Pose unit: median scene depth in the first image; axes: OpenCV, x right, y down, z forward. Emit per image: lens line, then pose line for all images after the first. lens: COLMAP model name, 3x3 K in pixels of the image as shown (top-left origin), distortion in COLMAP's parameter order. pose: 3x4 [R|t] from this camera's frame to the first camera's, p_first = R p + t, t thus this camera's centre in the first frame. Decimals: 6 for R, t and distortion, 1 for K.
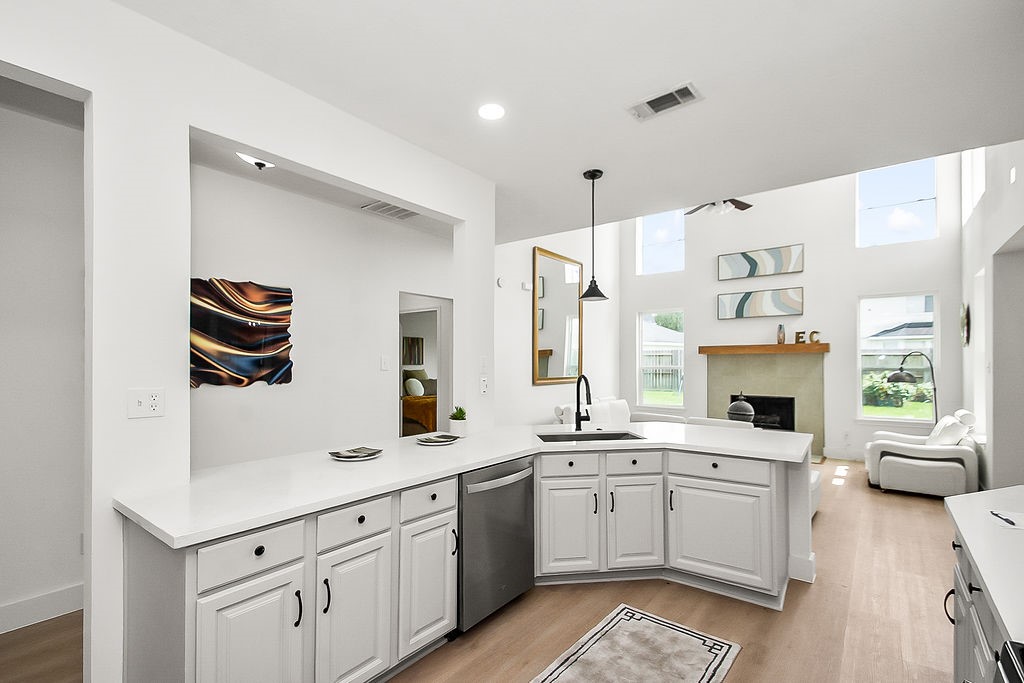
lens RADIAL K [[466.0, 0, 510.9], [0, 466.0, 364.7], [0, 0, 1]] dist [-0.000390, 0.000078]
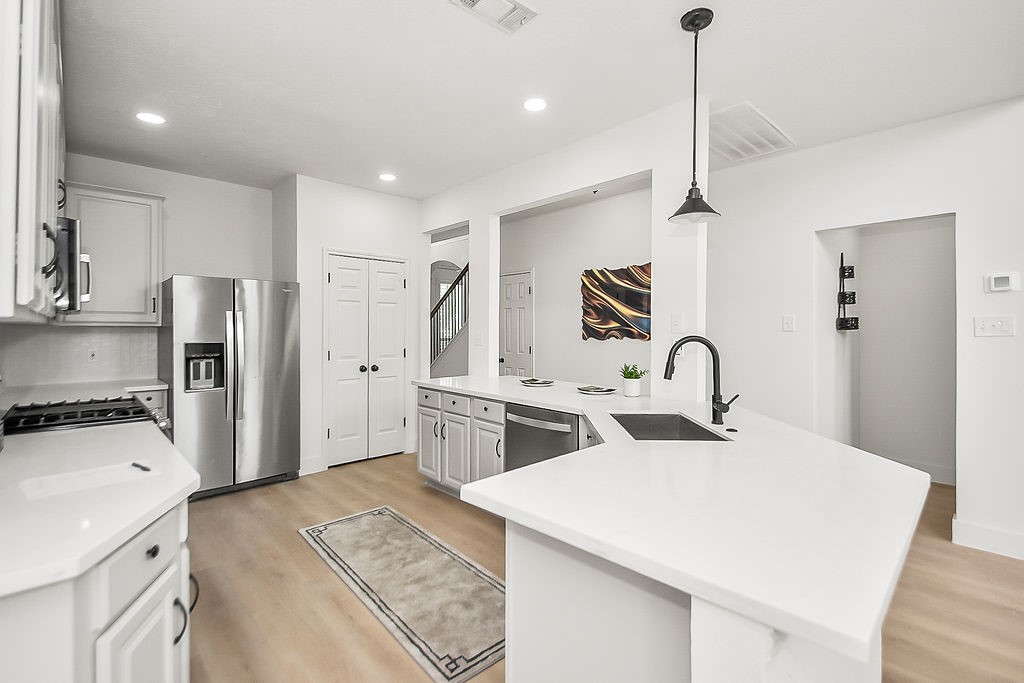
lens RADIAL K [[455.3, 0, 513.7], [0, 455.3, 334.7], [0, 0, 1]] dist [0.002781, 0.000106]
pose [[-0.163610, 0.016462, -0.986388, 0.378972], [-0.005031, 0.999834, 0.017521, 0.003875], [0.986512, 0.007829, -0.163500, 0.392237]]
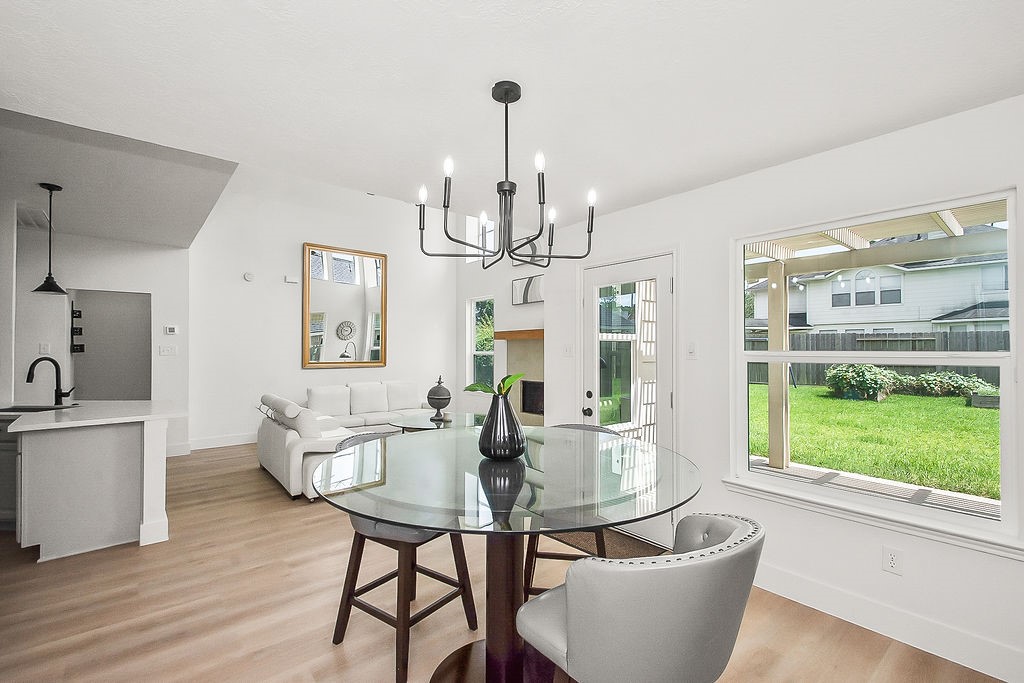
lens RADIAL K [[458.5, 0, 516.3], [0, 458.5, 345.8], [0, 0, 1]] dist [0.011869, 0.000260]
pose [[0.980069, -0.000395, -0.198656, 0.712230], [-0.001997, 0.999928, -0.011840, 0.001501], [0.198647, 0.012001, 0.979998, 0.036927]]
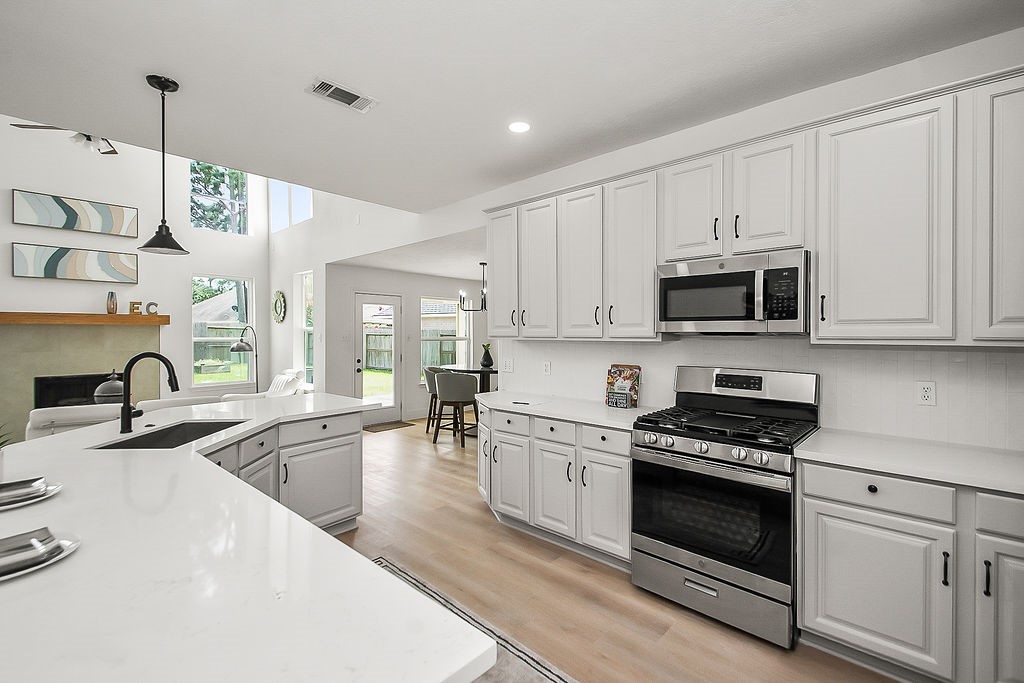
lens RADIAL K [[455.3, 0, 513.7], [0, 455.3, 334.7], [0, 0, 1]] dist [0.002781, 0.000106]
pose [[0.073673, 0.000567, 0.997282, -0.234307], [0.004015, 0.999992, -0.000865, -0.001207], [-0.997274, 0.004068, 0.073670, 0.175201]]
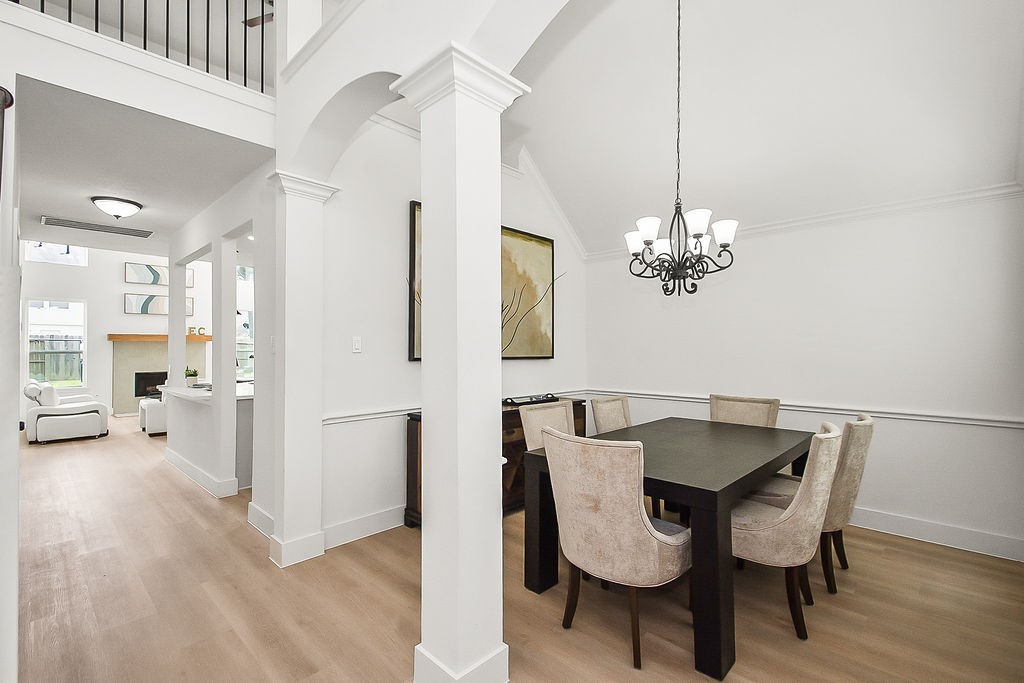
lens RADIAL K [[467.3, 0, 513.2], [0, 467.3, 342.8], [0, 0, 1]] dist [0.018470, 0.000238]
pose [[0.101969, 0.014410, 0.994683, -0.781079], [0.006199, 0.999866, -0.015121, 0.009007], [-0.994768, 0.007707, 0.101866, -0.184769]]
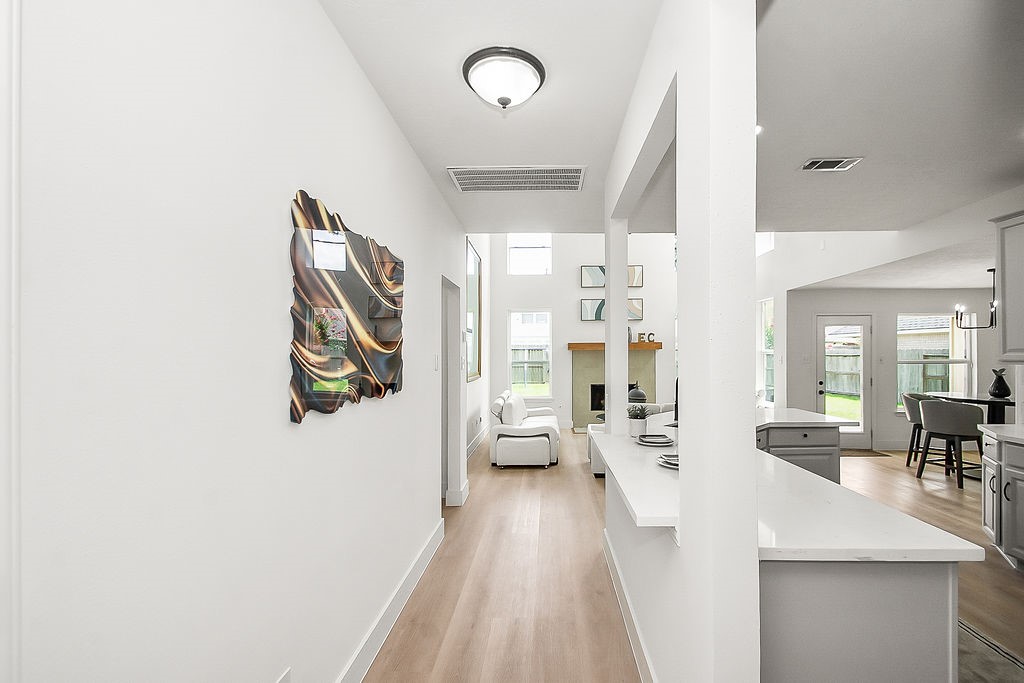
lens RADIAL K [[461.9, 0, 530.8], [0, 461.9, 354.0], [0, 0, 1]] dist [-0.014961, -0.000382]
pose [[0.808414, 0.000127, 0.588614, -0.375483], [0.004631, 0.999968, -0.006576, -0.005943], [-0.588595, 0.008042, 0.808388, 0.148297]]
